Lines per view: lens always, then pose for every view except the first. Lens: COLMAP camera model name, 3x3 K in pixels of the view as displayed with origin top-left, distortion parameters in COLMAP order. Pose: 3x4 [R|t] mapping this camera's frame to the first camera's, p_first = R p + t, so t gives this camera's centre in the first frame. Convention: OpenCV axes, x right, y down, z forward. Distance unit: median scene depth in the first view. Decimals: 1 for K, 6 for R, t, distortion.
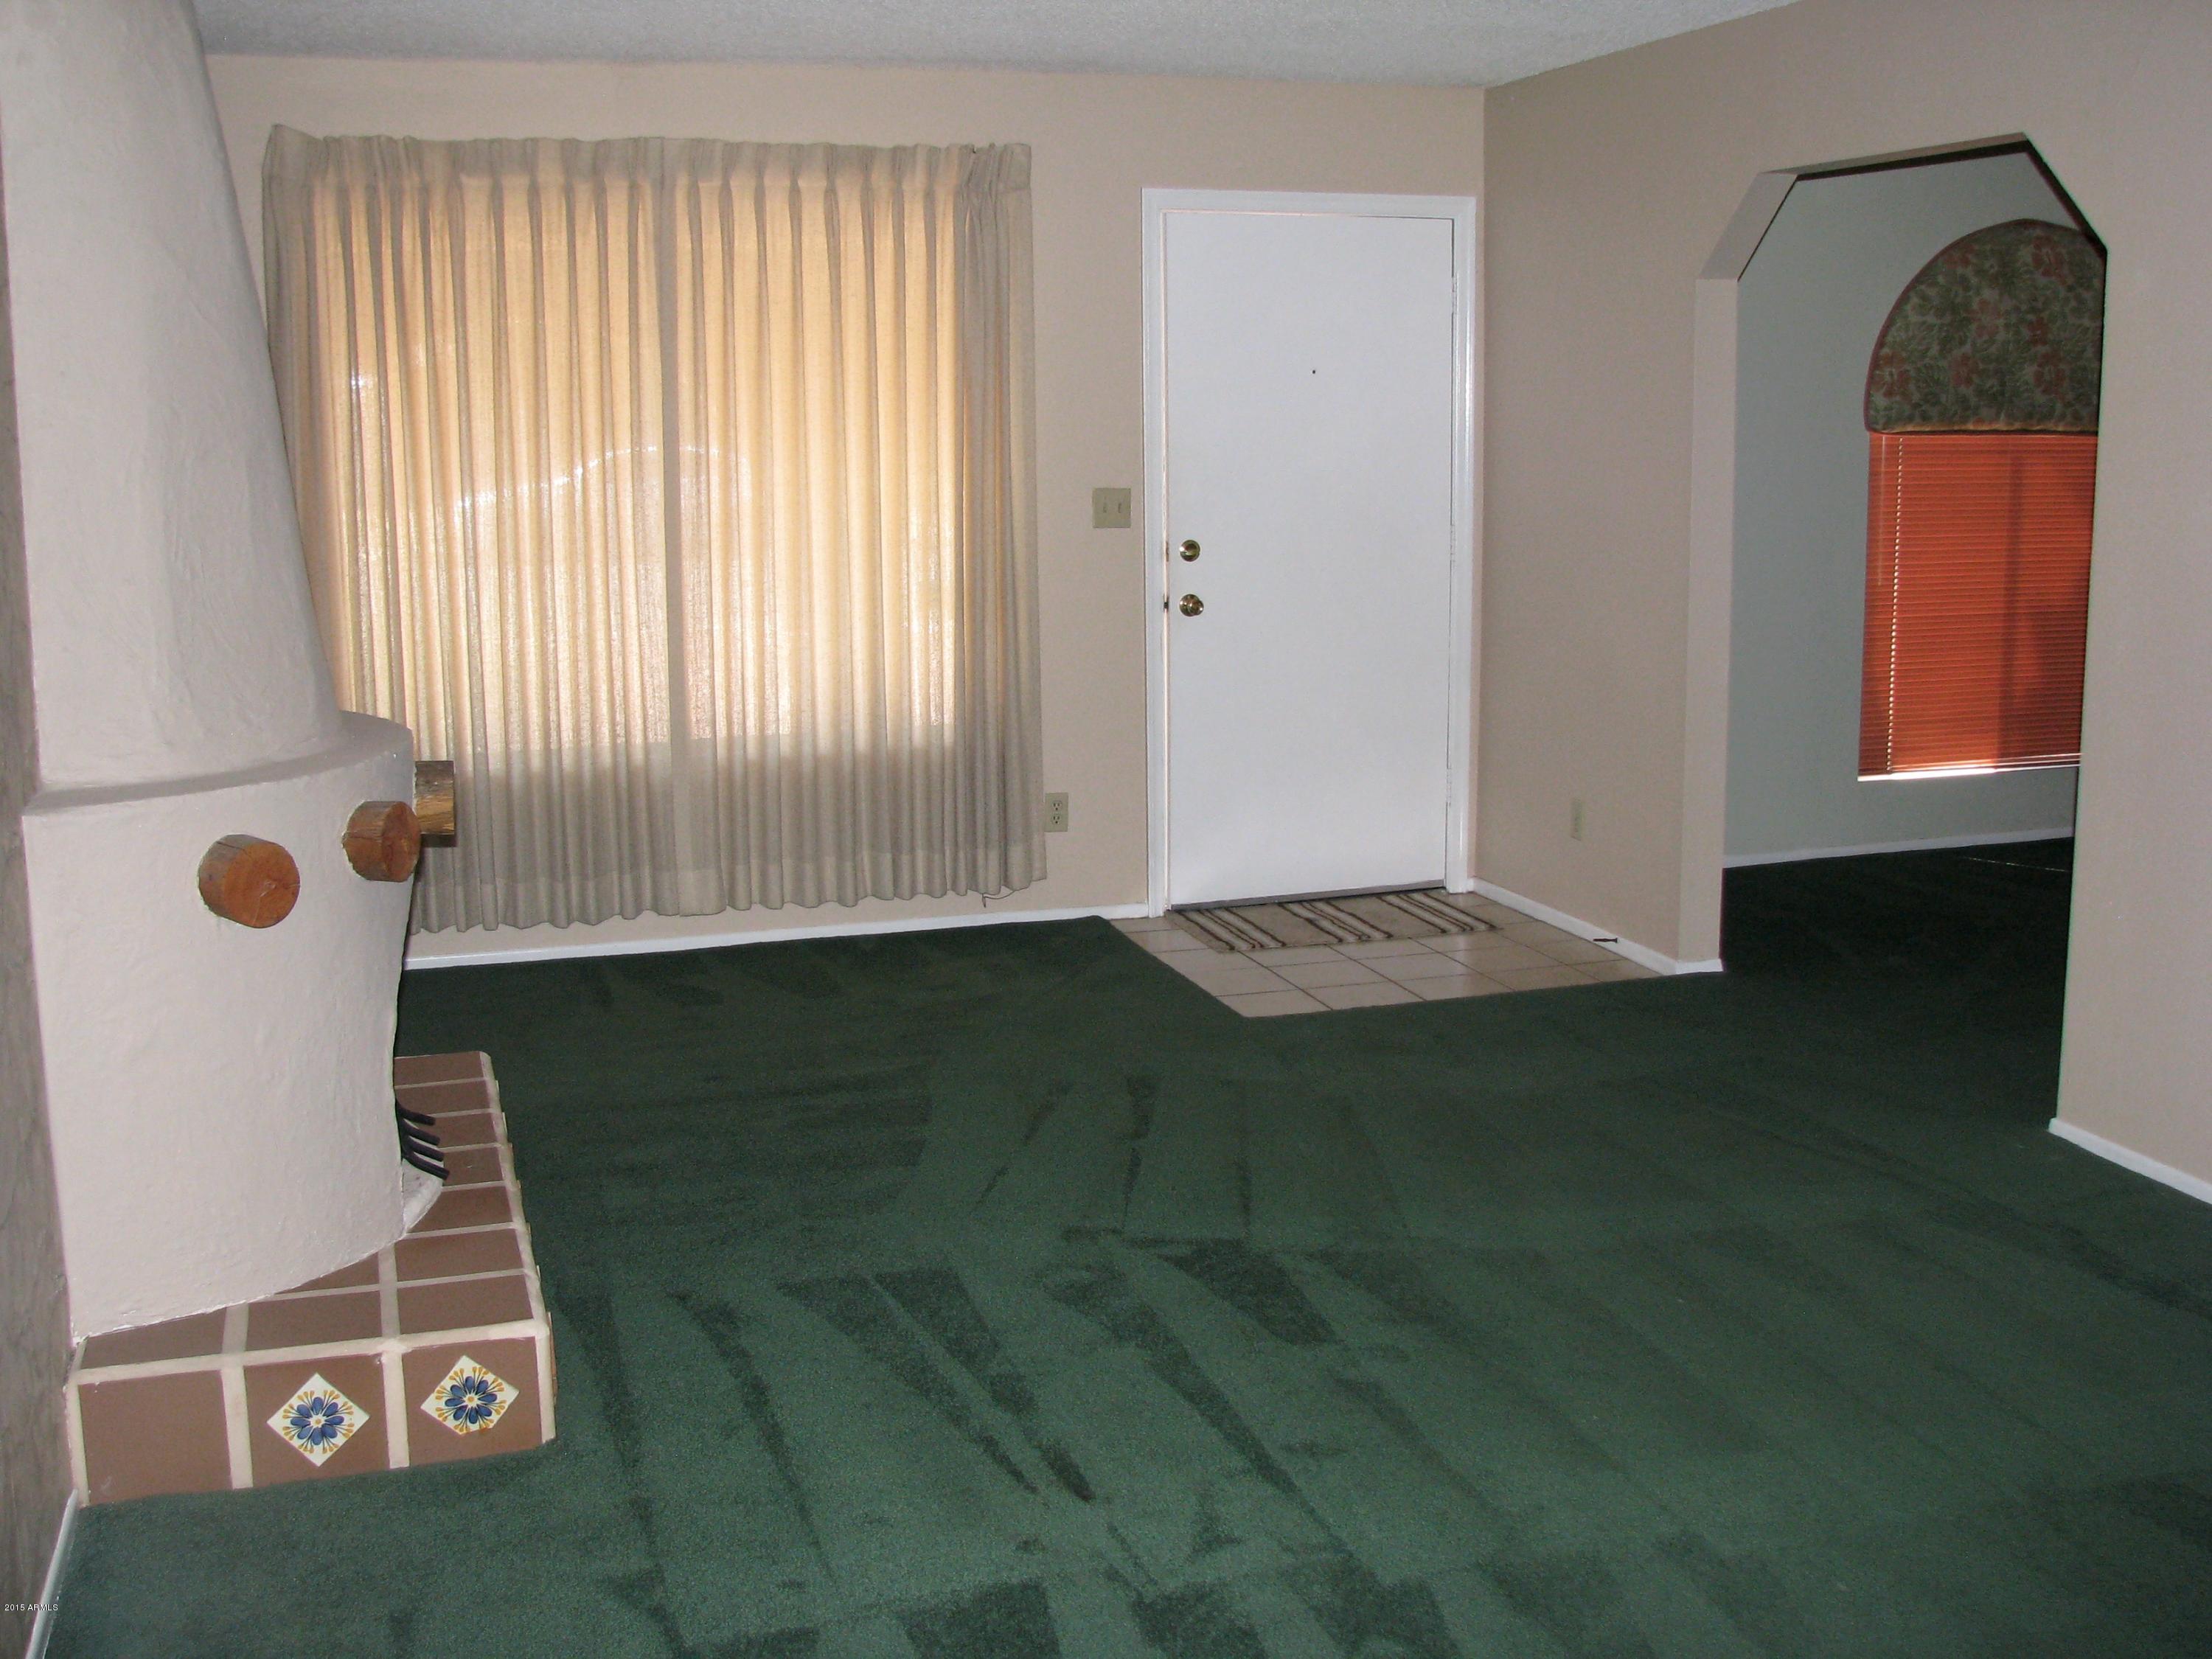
lens RADIAL K [[2337.7, 0, 1068.9], [0, 2337.7, 794.9], [0, 0, 1]] dist [-0.192661, 0.219746]
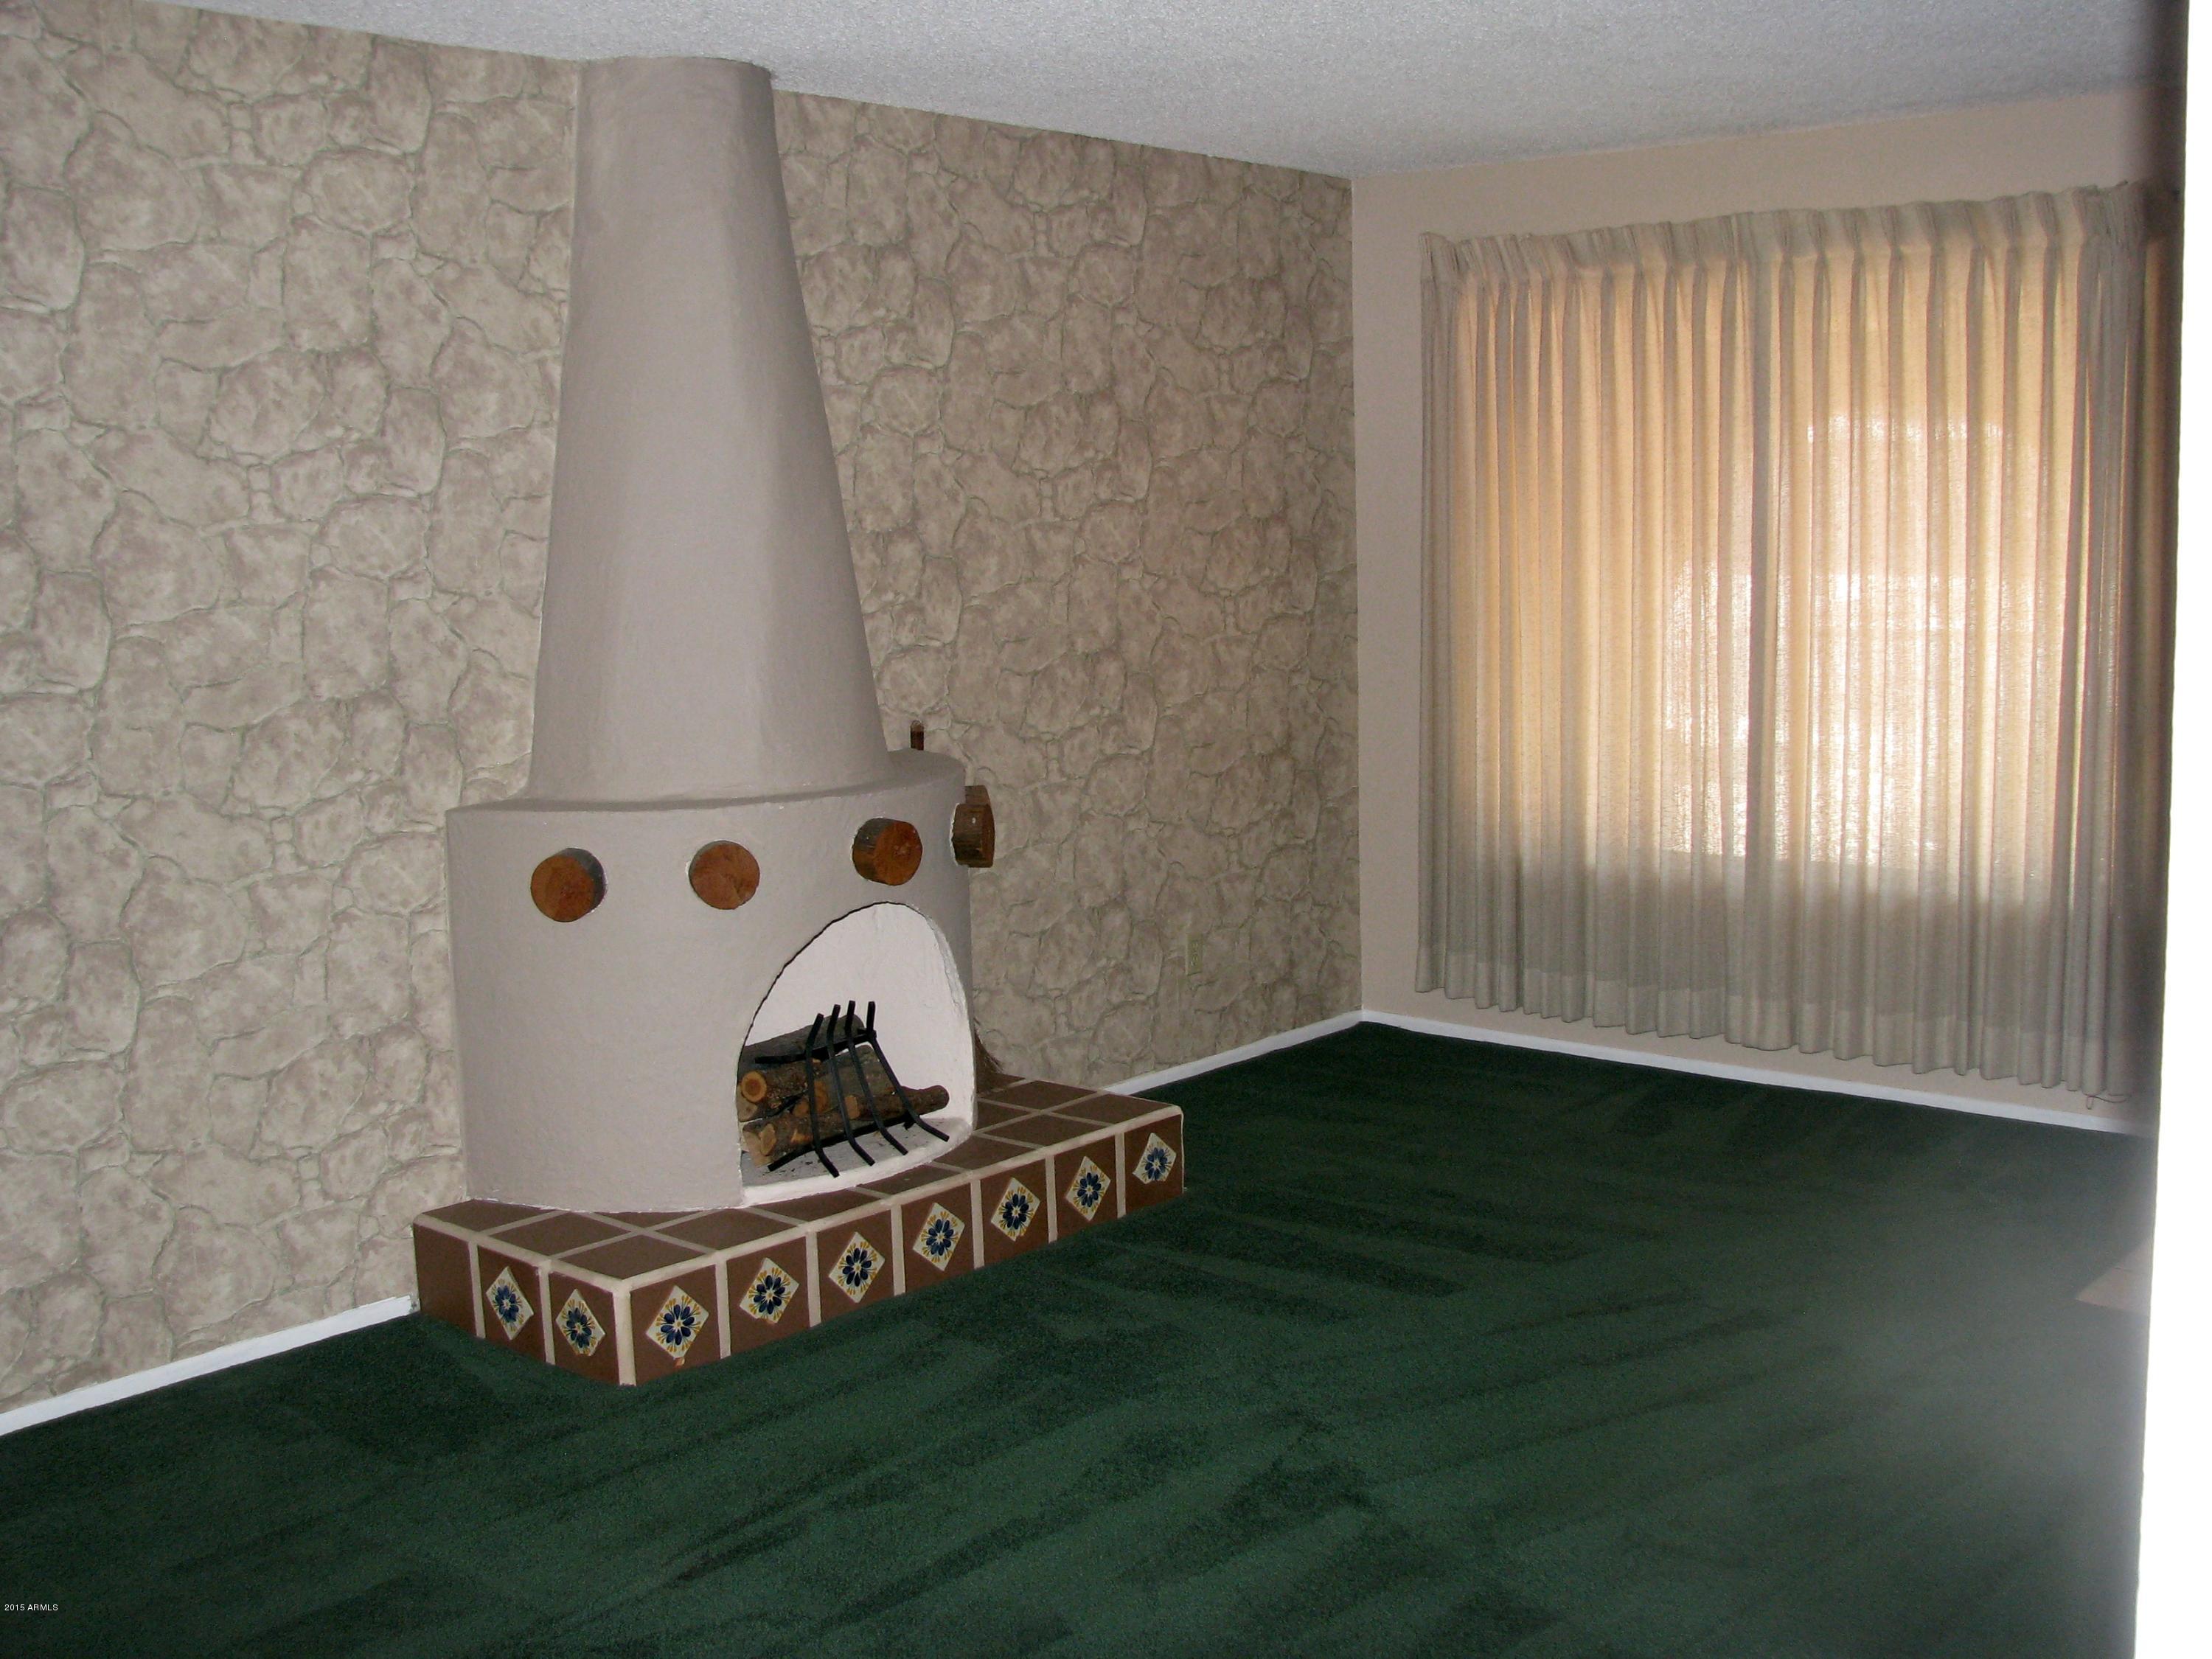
lens RADIAL K [[2337.7, 0, 1068.9], [0, 2337.7, 794.9], [0, 0, 1]] dist [-0.192661, 0.219746]
pose [[0.528492, 0.103714, -0.842579, 0.716937], [-0.125883, 0.991111, 0.043040, -0.084860], [0.839553, 0.083320, 0.536850, 0.429917]]
